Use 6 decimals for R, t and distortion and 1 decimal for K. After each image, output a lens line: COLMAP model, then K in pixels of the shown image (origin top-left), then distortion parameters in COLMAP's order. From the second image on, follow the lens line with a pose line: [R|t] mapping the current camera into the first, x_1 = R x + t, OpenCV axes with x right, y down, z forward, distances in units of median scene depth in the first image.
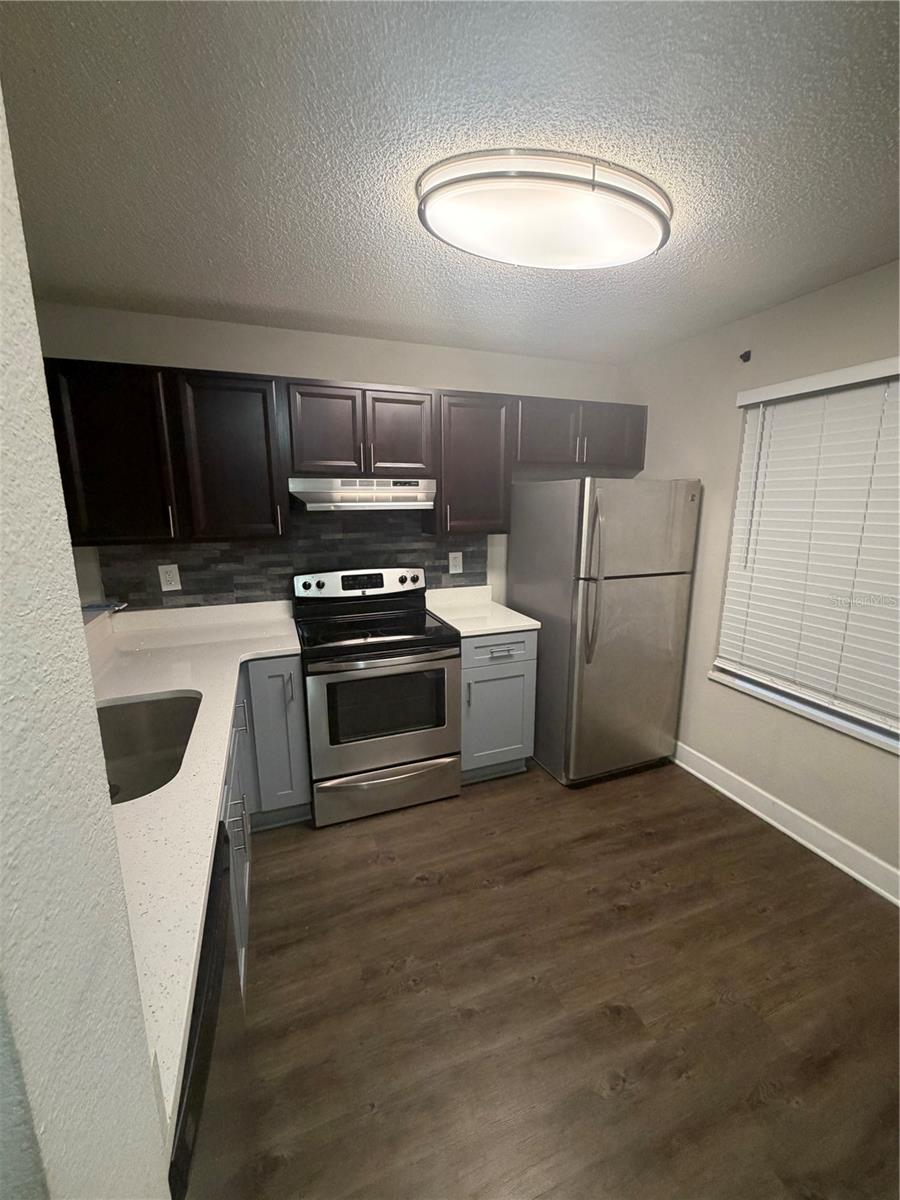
lens RADIAL K [[481.6, 0, 450.6], [0, 481.6, 597.1], [0, 0, 1]] dist [0.000178, 0.000773]
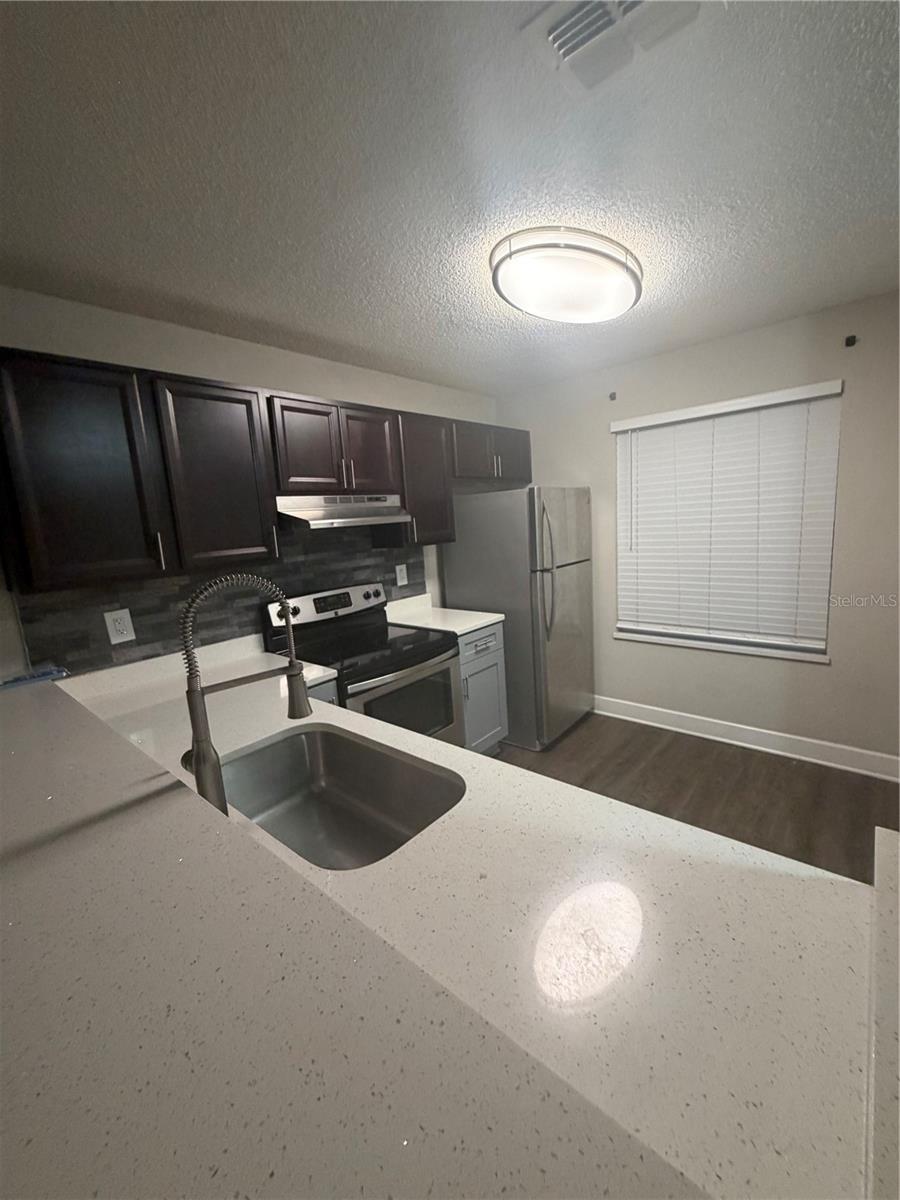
lens RADIAL K [[481.6, 0, 451.1], [0, 481.6, 596.6], [0, 0, 1]] dist [0.000178, 0.000773]
pose [[0.879705, -0.132754, 0.456612, -0.454663], [0.157528, 0.987378, -0.016426, 0.010625], [-0.448668, 0.086379, 0.889514, 0.038413]]
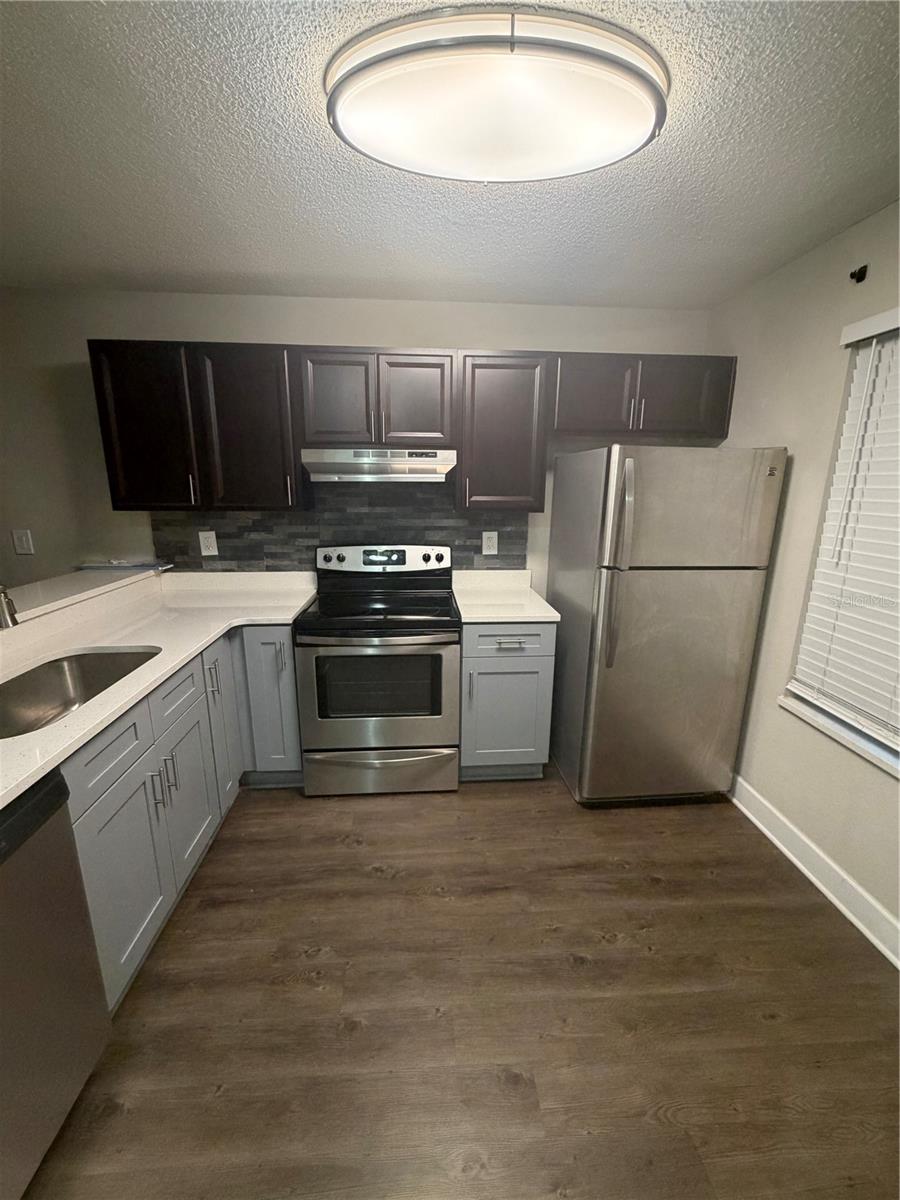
lens RADIAL K [[481.6, 0, 449.5], [0, 481.6, 597.2], [0, 0, 1]] dist [0.000178, 0.000773]
pose [[0.957832, 0.077393, -0.276709, 0.241292], [-0.067636, 0.996711, 0.044648, -0.004622], [0.279254, -0.024049, 0.959916, 0.109930]]
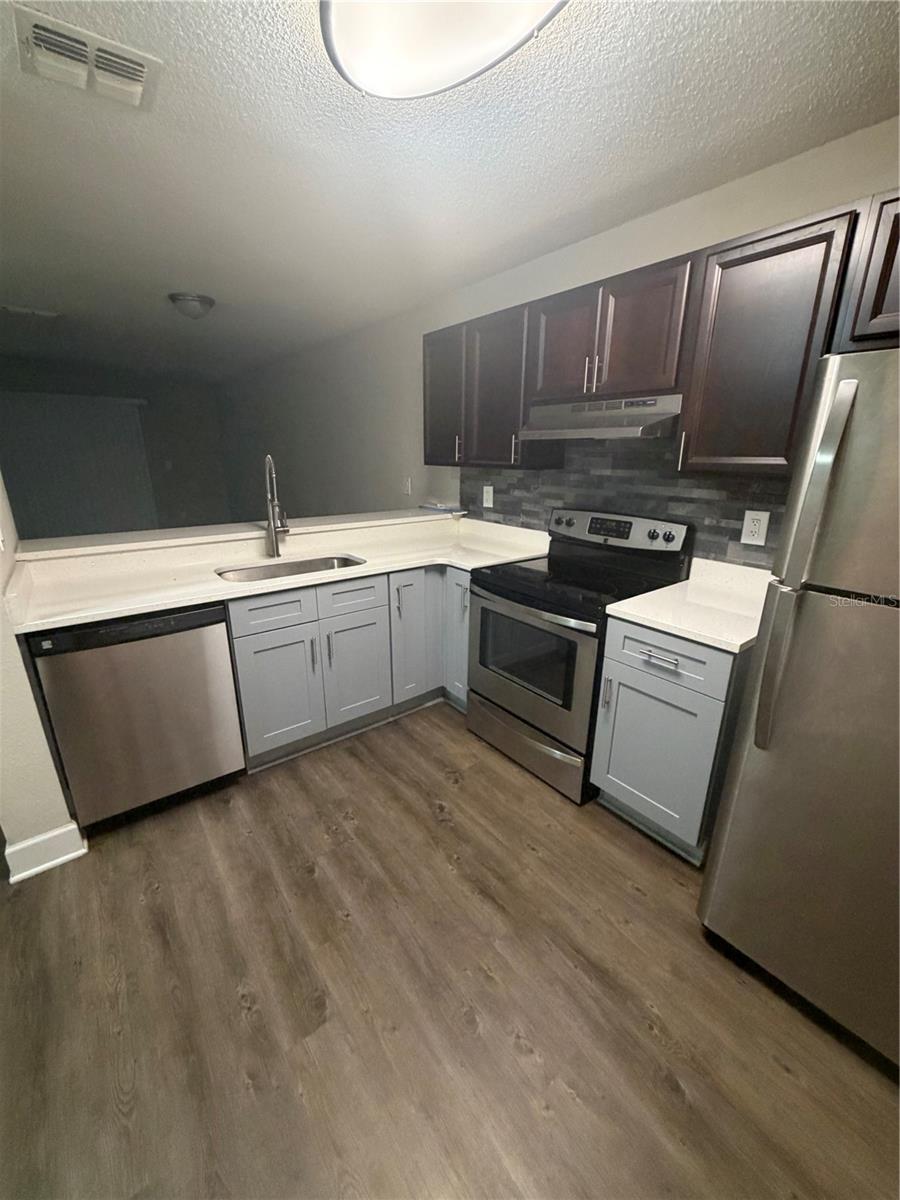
lens RADIAL K [[481.6, 0, 446.3], [0, 481.6, 597.7], [0, 0, 1]] dist [0.000178, 0.000773]
pose [[0.290156, 0.289098, -0.912267, 0.603112], [-0.192771, 0.951394, 0.240185, -0.069834], [0.937363, 0.106168, 0.331783, 0.504439]]
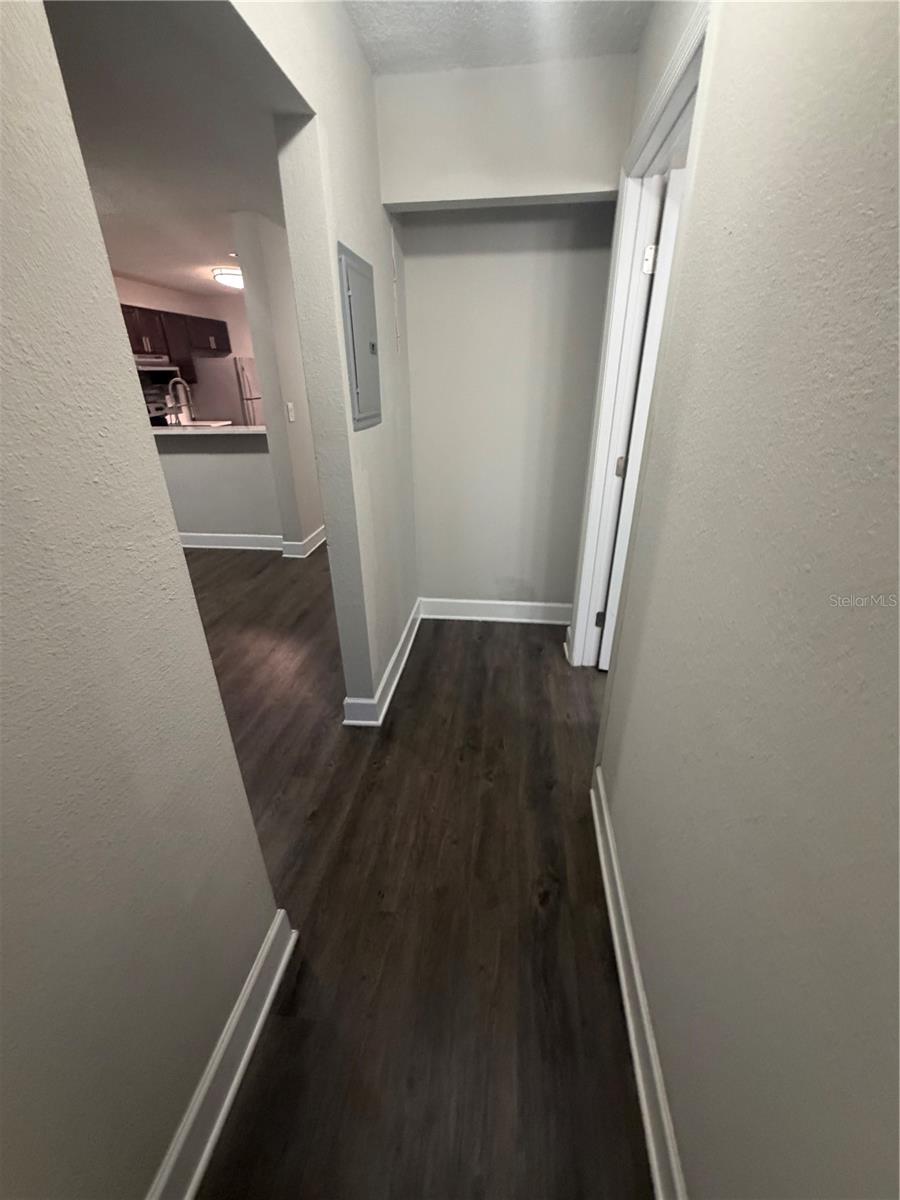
lens RADIAL K [[481.6, 0, 445.2], [0, 481.6, 593.3], [0, 0, 1]] dist [0.000178, 0.000773]
pose [[0.486787, -0.364253, 0.793951, -1.570465], [0.181269, 0.931247, 0.316102, 0.296421], [-0.854505, -0.009956, 0.519347, -1.219561]]
